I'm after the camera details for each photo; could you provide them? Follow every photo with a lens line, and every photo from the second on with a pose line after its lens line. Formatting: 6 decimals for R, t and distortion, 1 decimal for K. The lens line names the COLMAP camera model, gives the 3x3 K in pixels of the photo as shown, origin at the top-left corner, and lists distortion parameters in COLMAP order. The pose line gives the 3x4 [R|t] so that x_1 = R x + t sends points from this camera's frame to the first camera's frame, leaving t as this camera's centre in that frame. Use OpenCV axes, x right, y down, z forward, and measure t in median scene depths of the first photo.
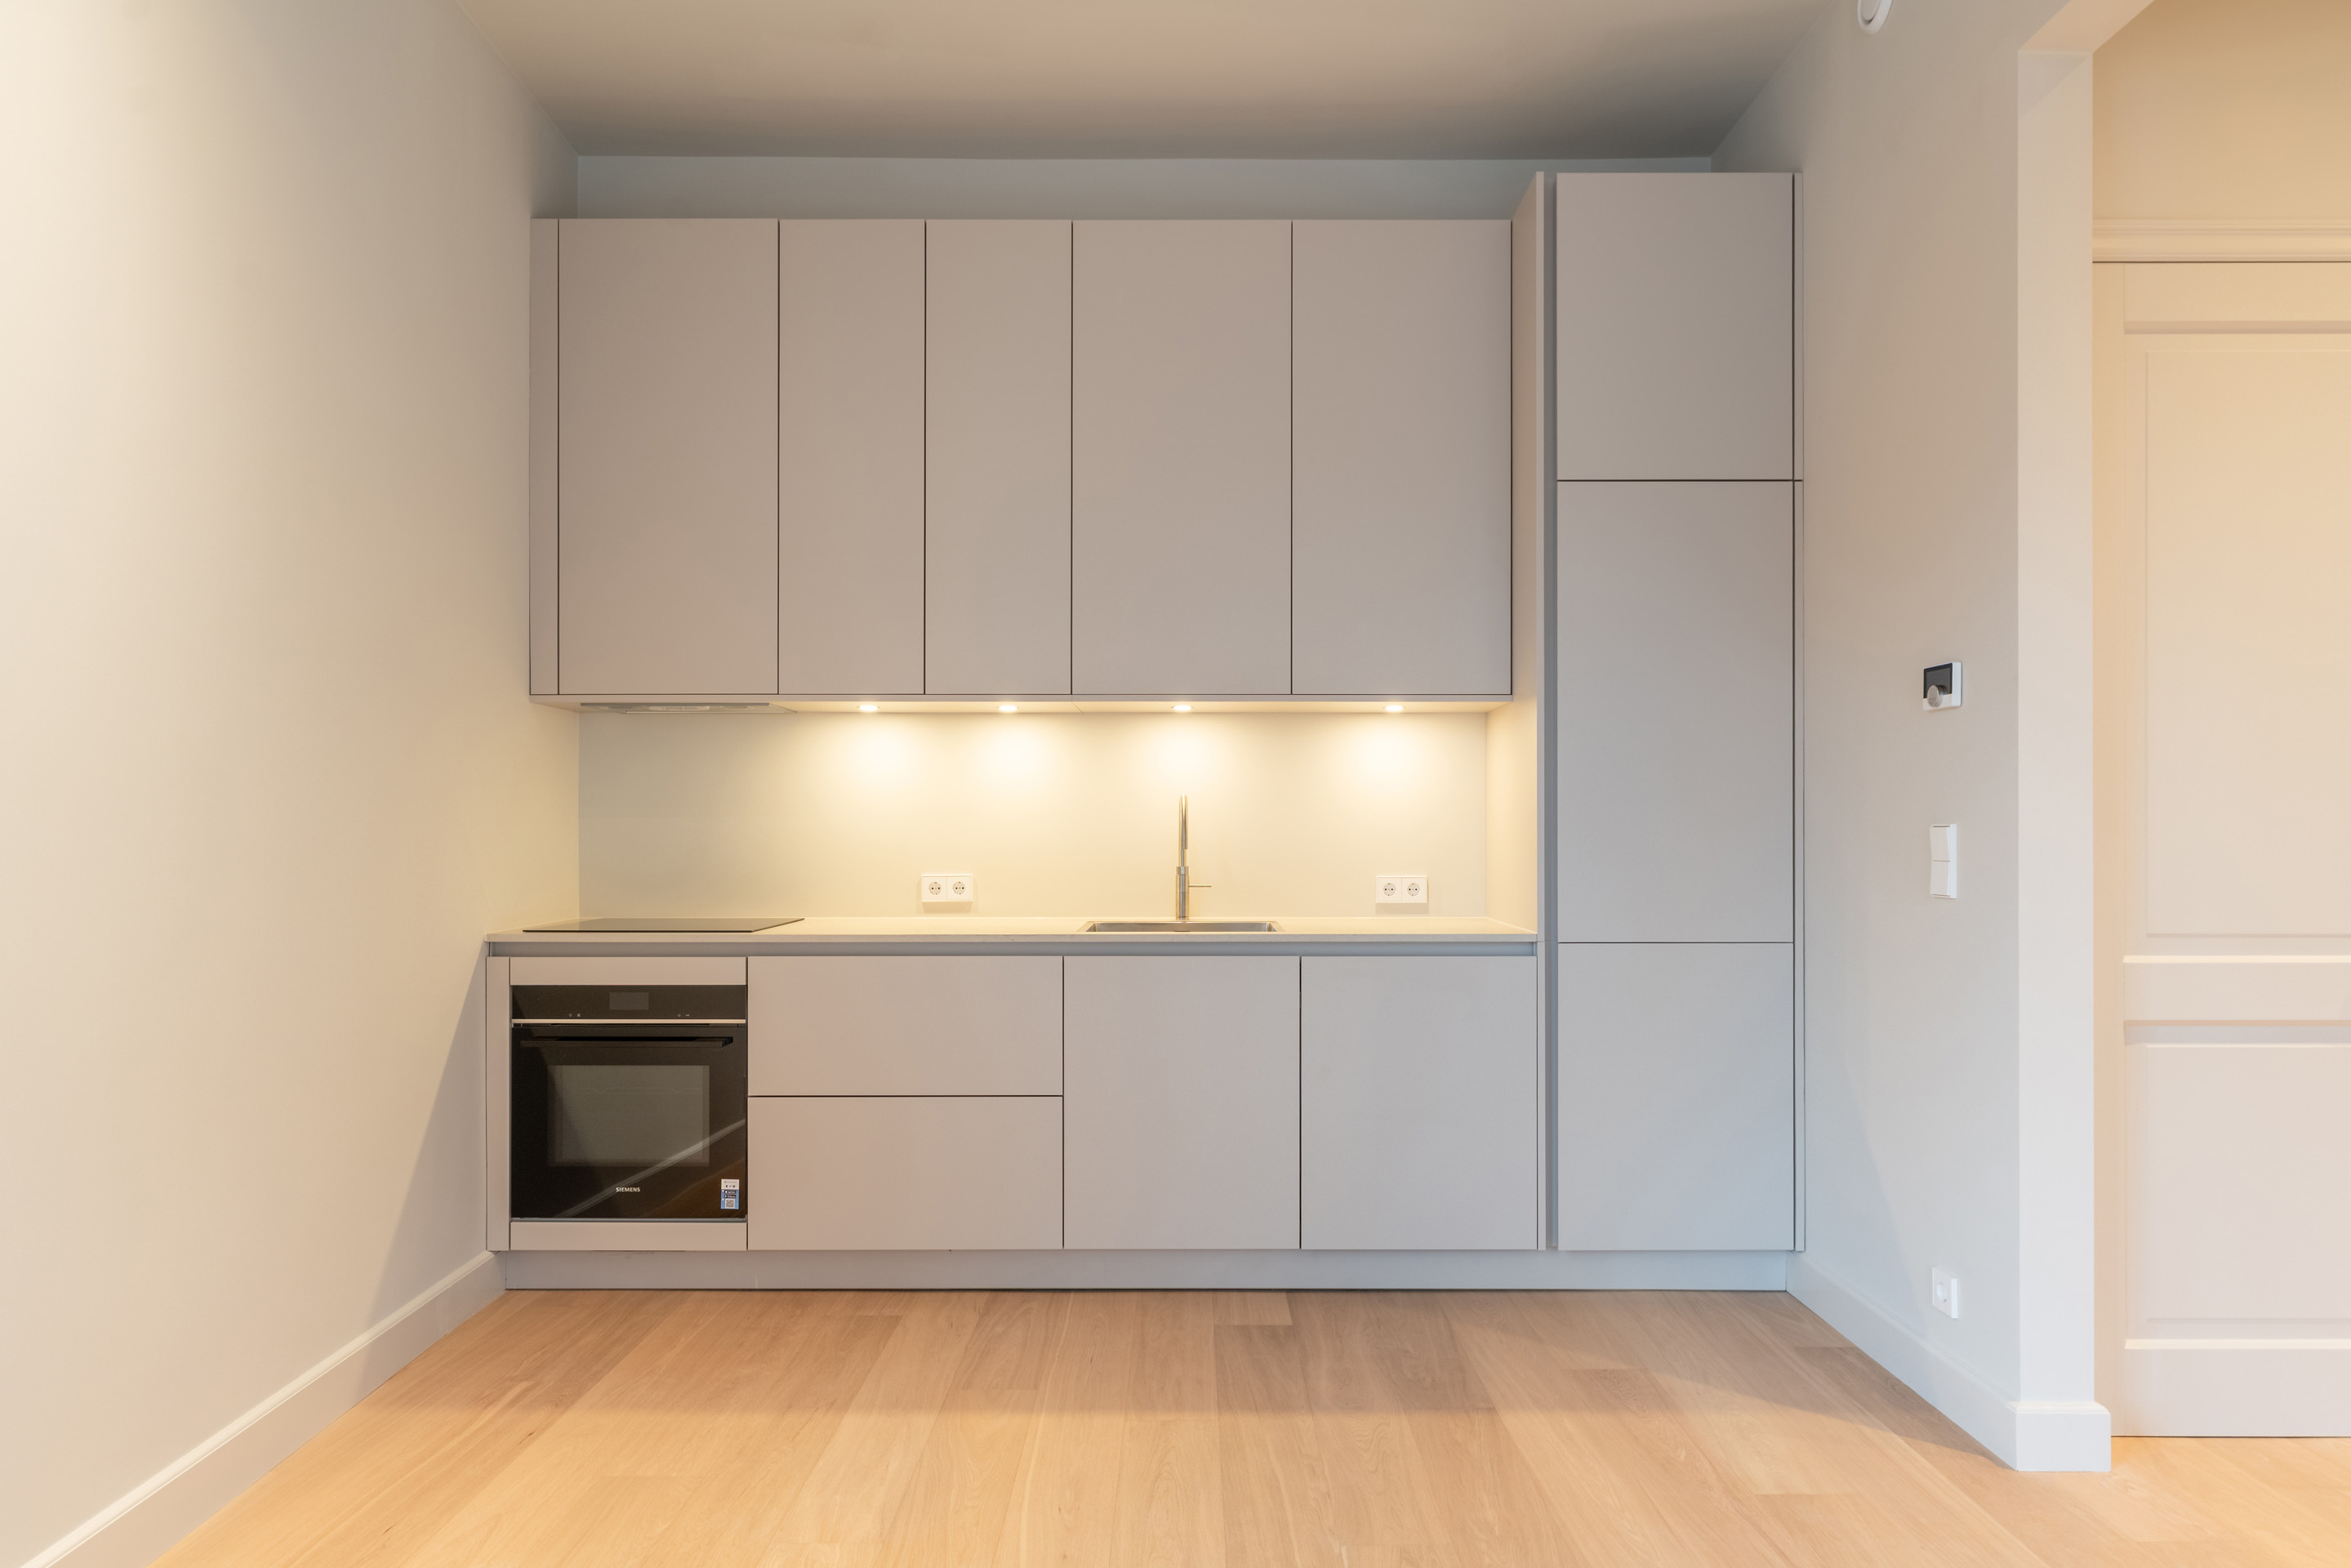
lens RADIAL K [[1472.4, 0, 1190.2], [0, 1472.4, 828.5], [0, 0, 1]] dist [0.000452, 0.000752]
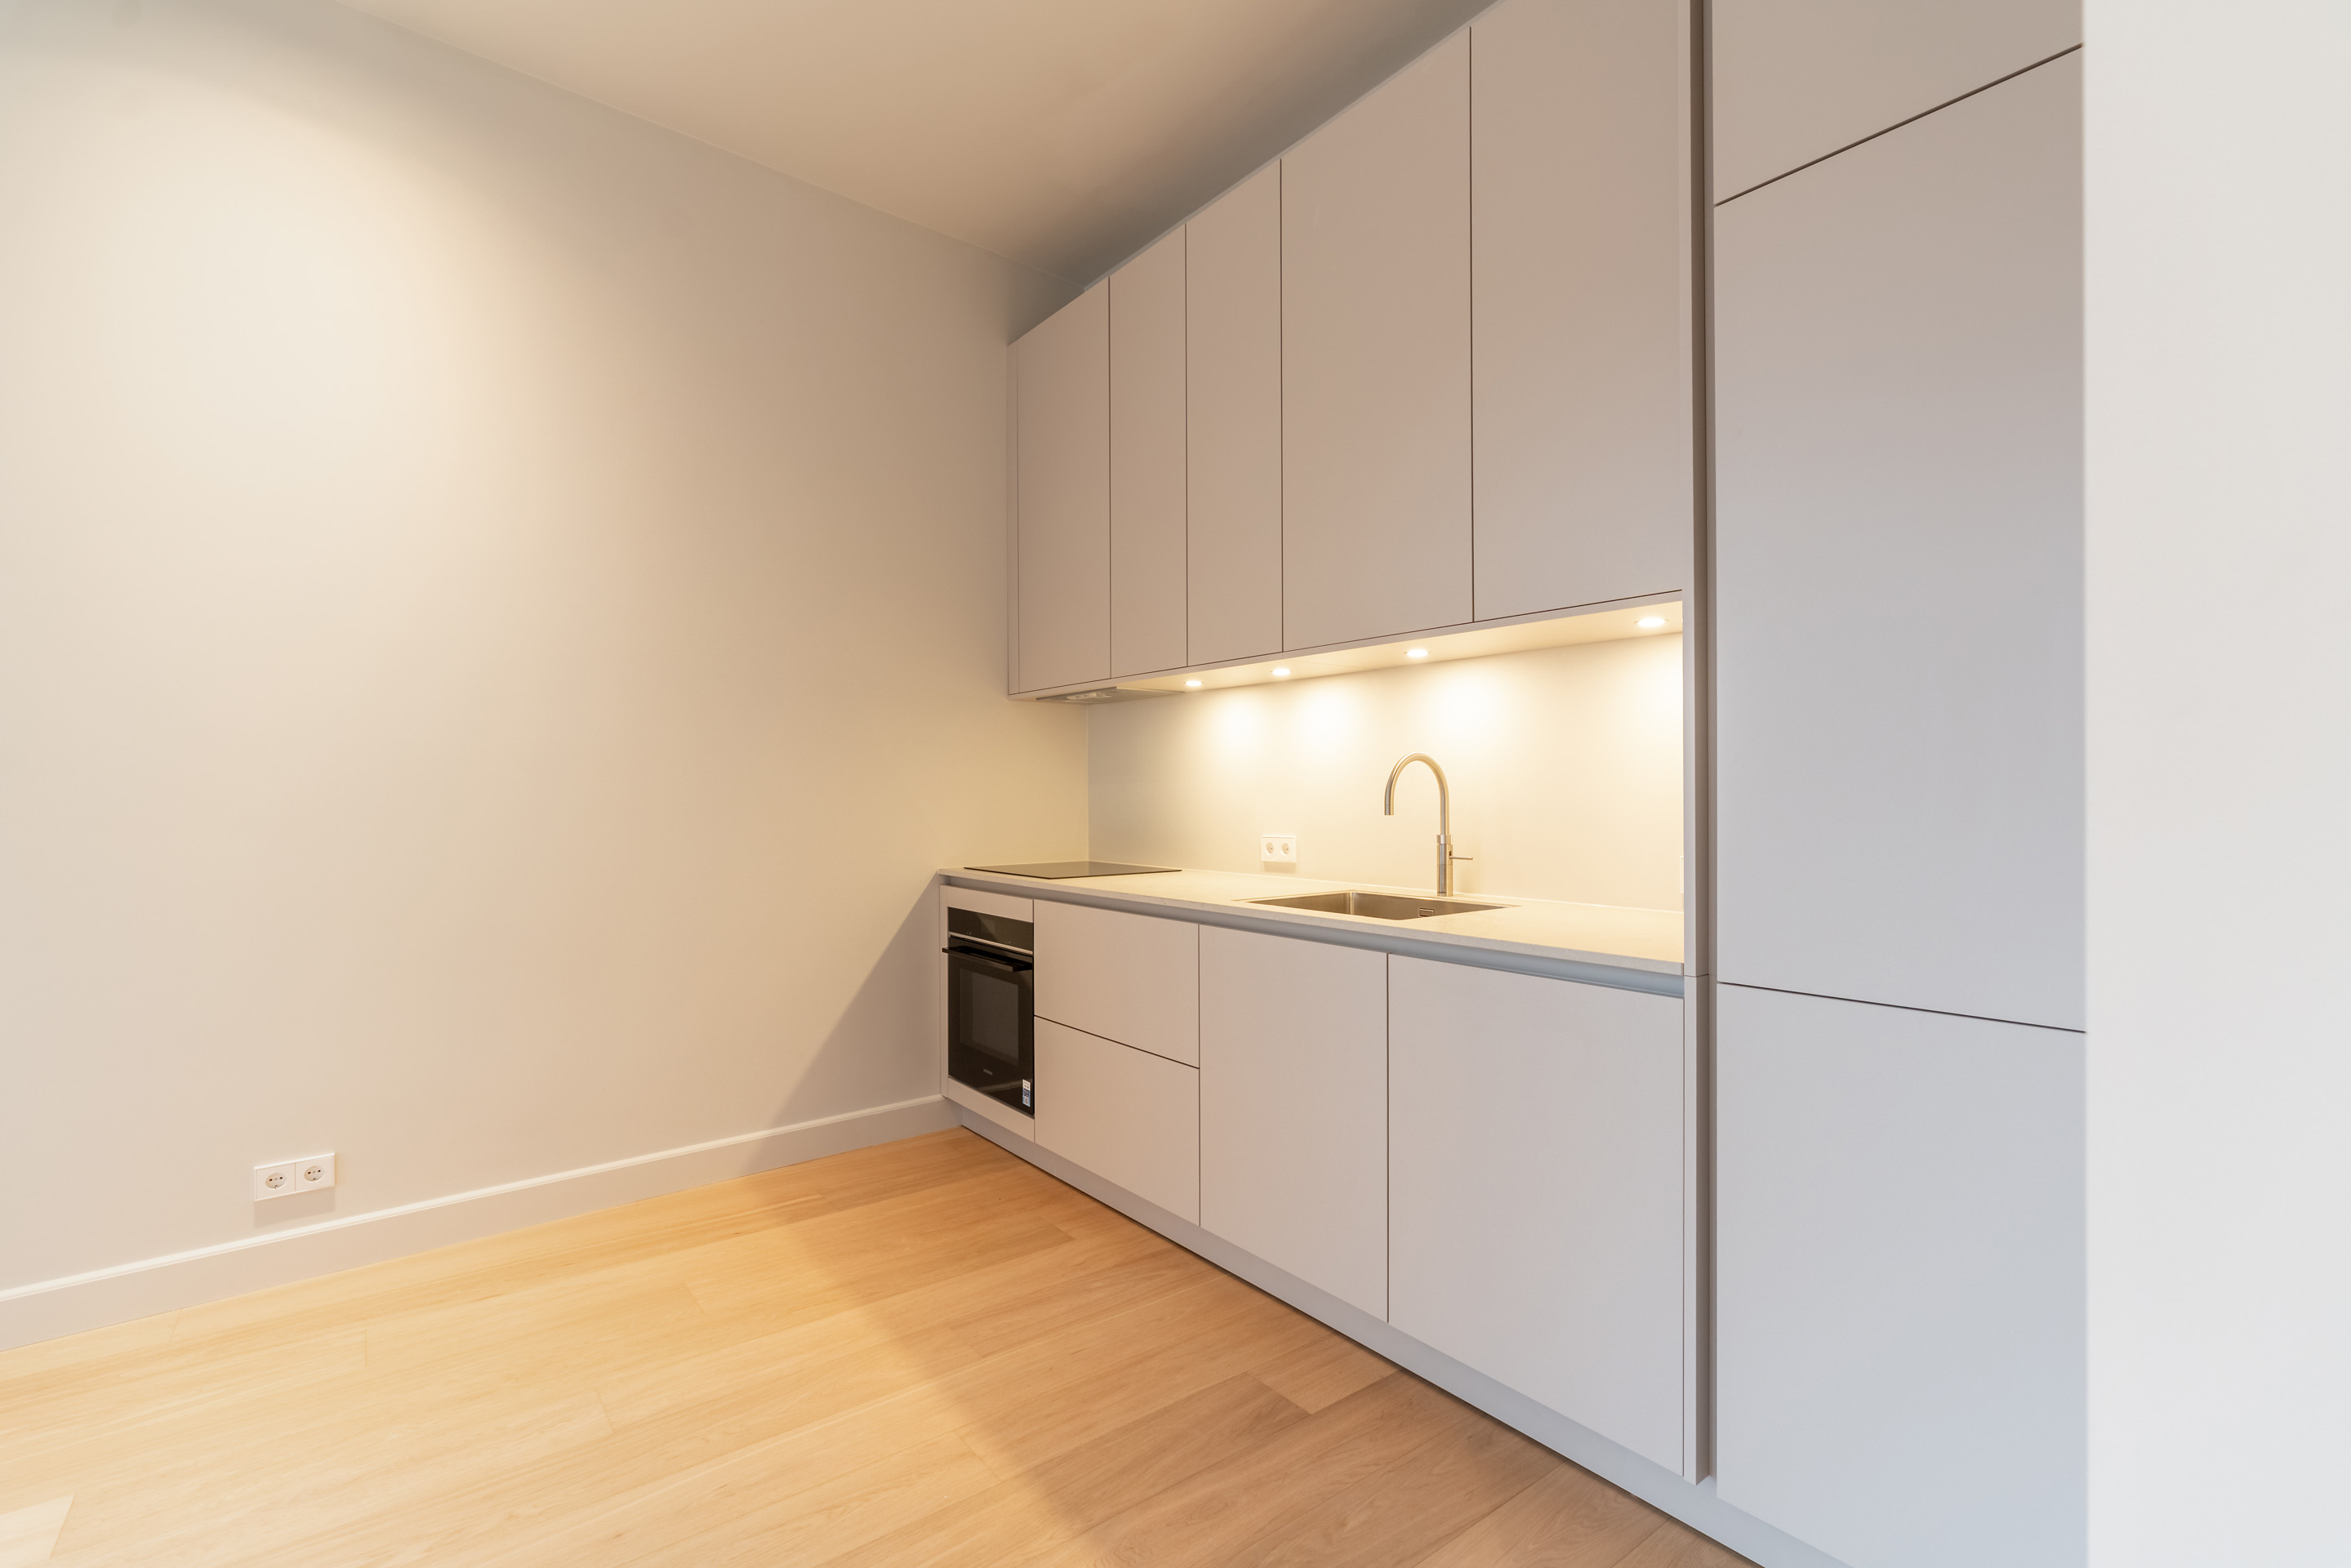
lens RADIAL K [[1057.6, 0, 1171.3], [0, 1057.6, 790.4], [0, 0, 1]] dist [-0.001981, 0.002189]
pose [[0.604291, -0.004187, -0.796753, 0.458648], [0.004554, 0.999988, -0.001801, 0.000090], [0.796751, -0.002540, 0.604303, 0.567315]]
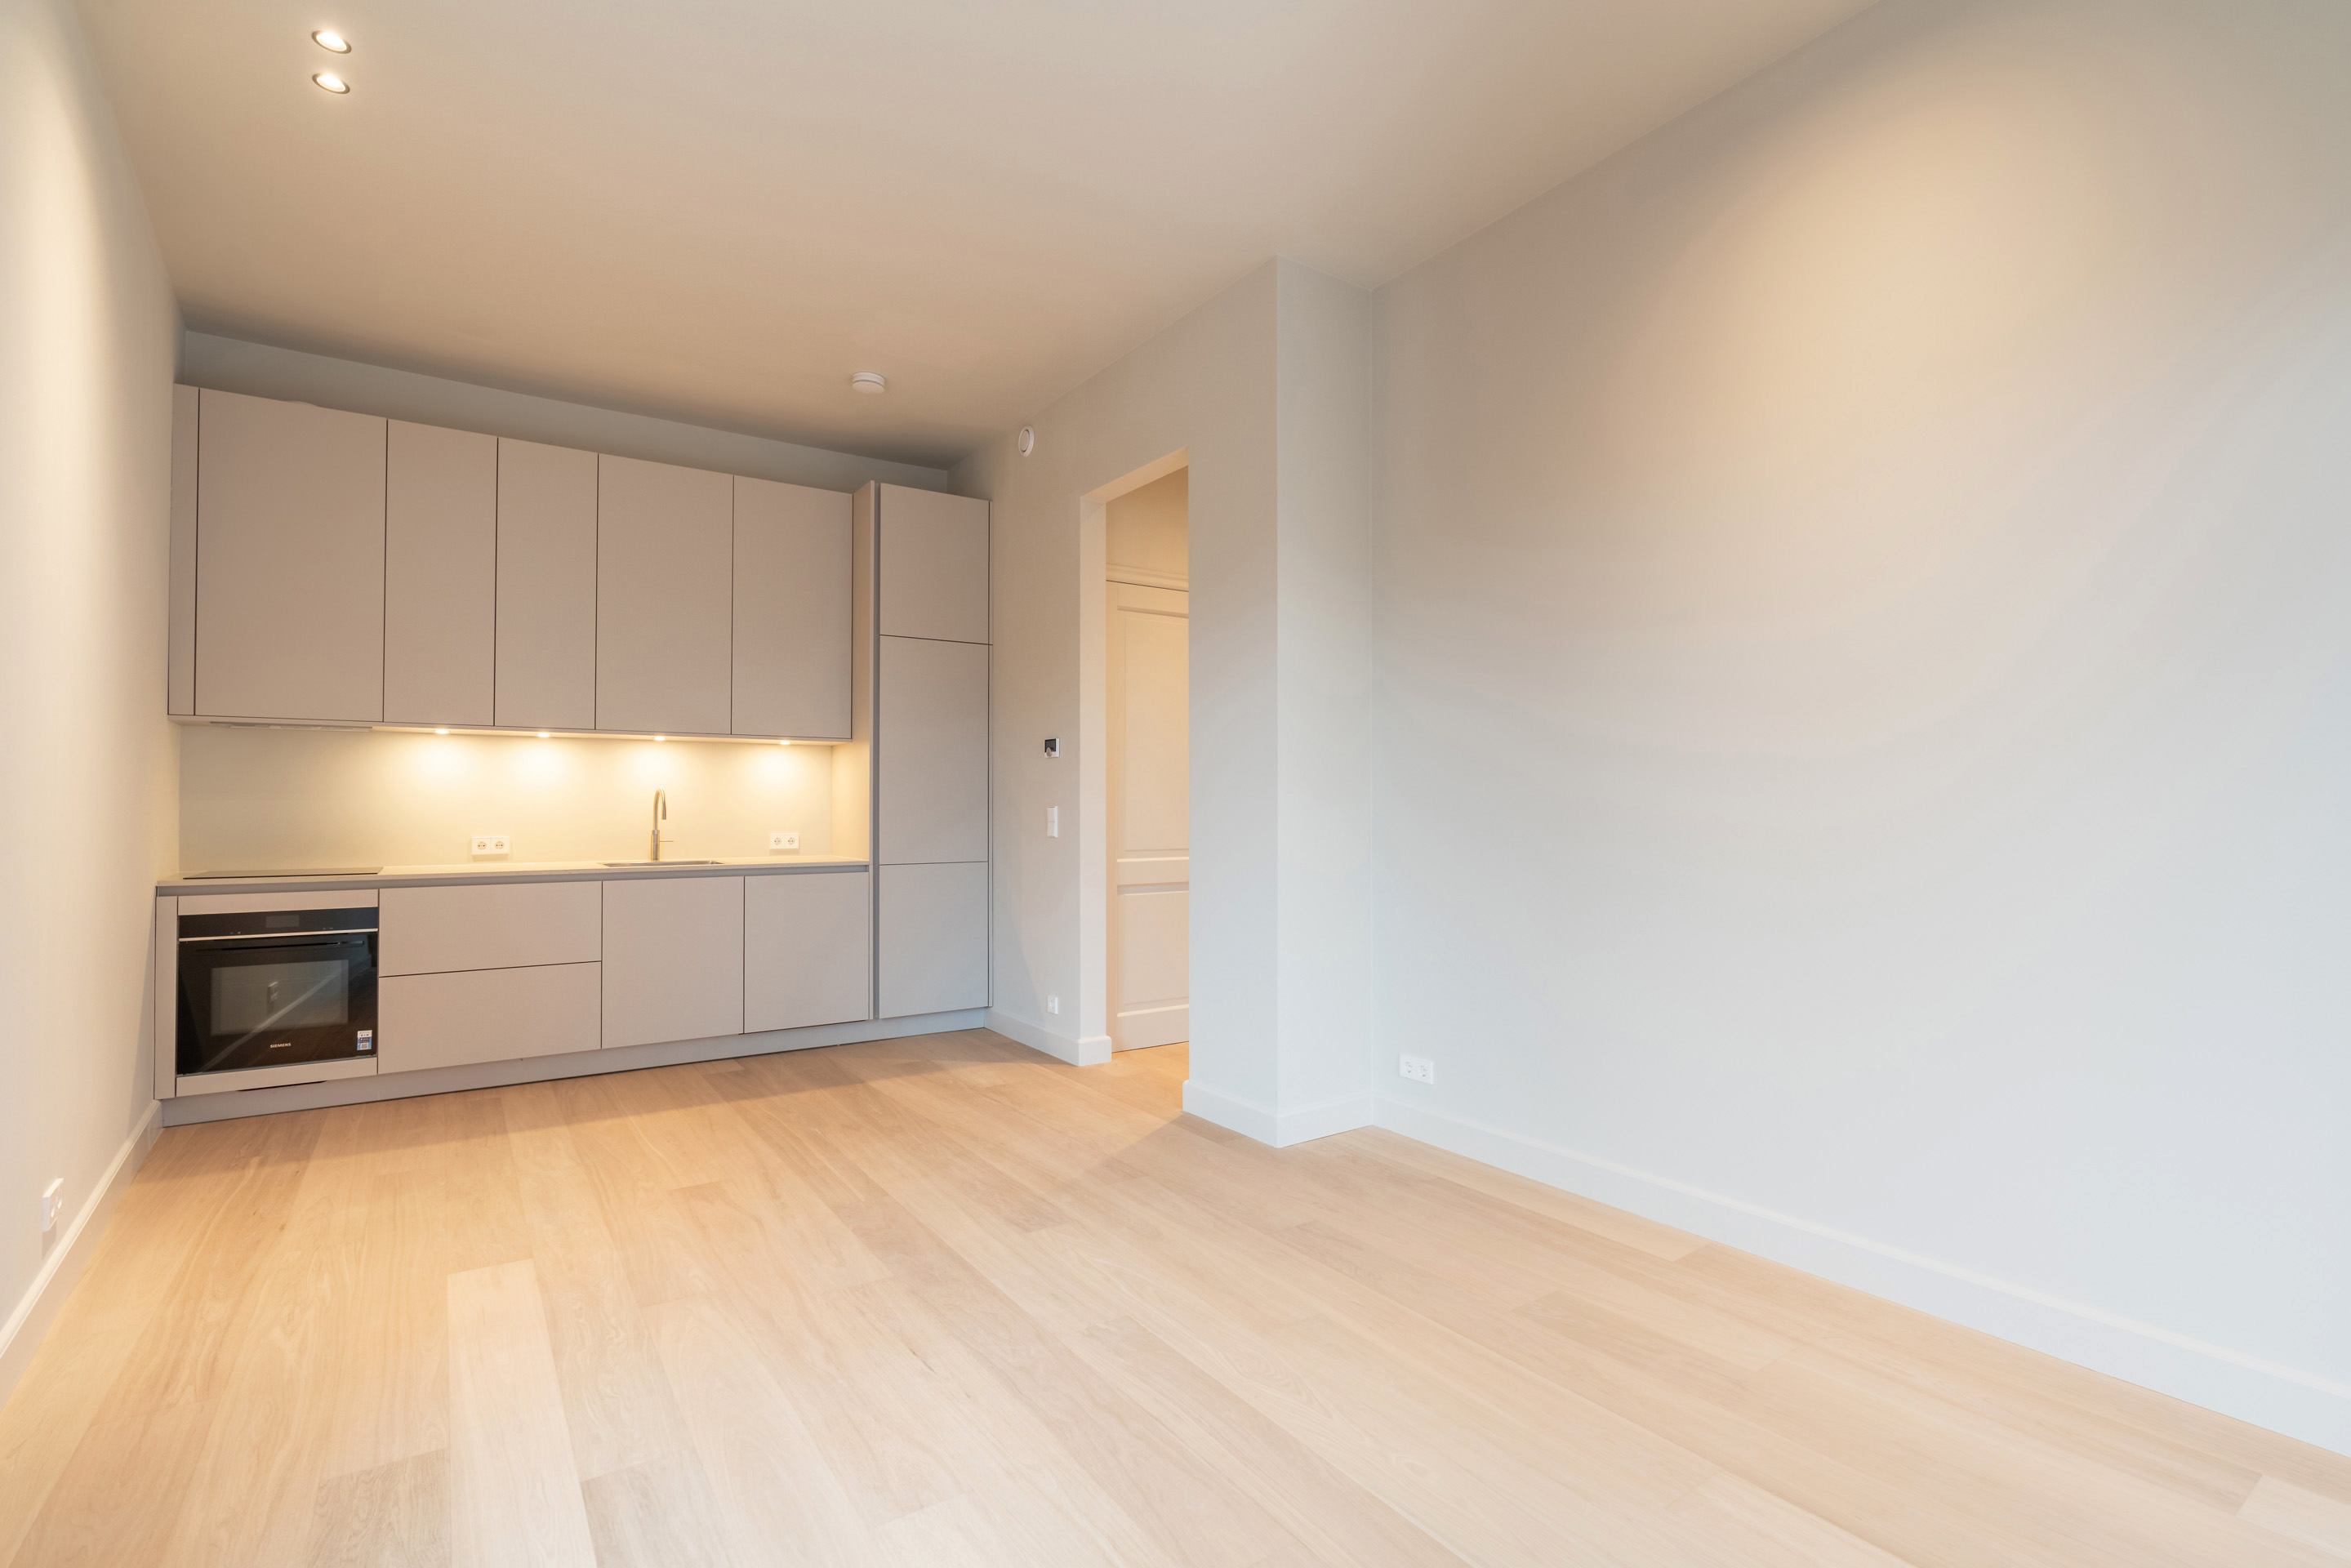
lens RADIAL K [[1085.3, 0, 1172.9], [0, 1085.3, 794.9], [0, 0, 1]] dist [-0.000553, 0.001633]
pose [[0.829135, 0.006054, 0.559015, -0.246169], [-0.000262, 0.999945, -0.010441, -0.002450], [-0.559048, 0.008510, 0.829092, -0.450202]]
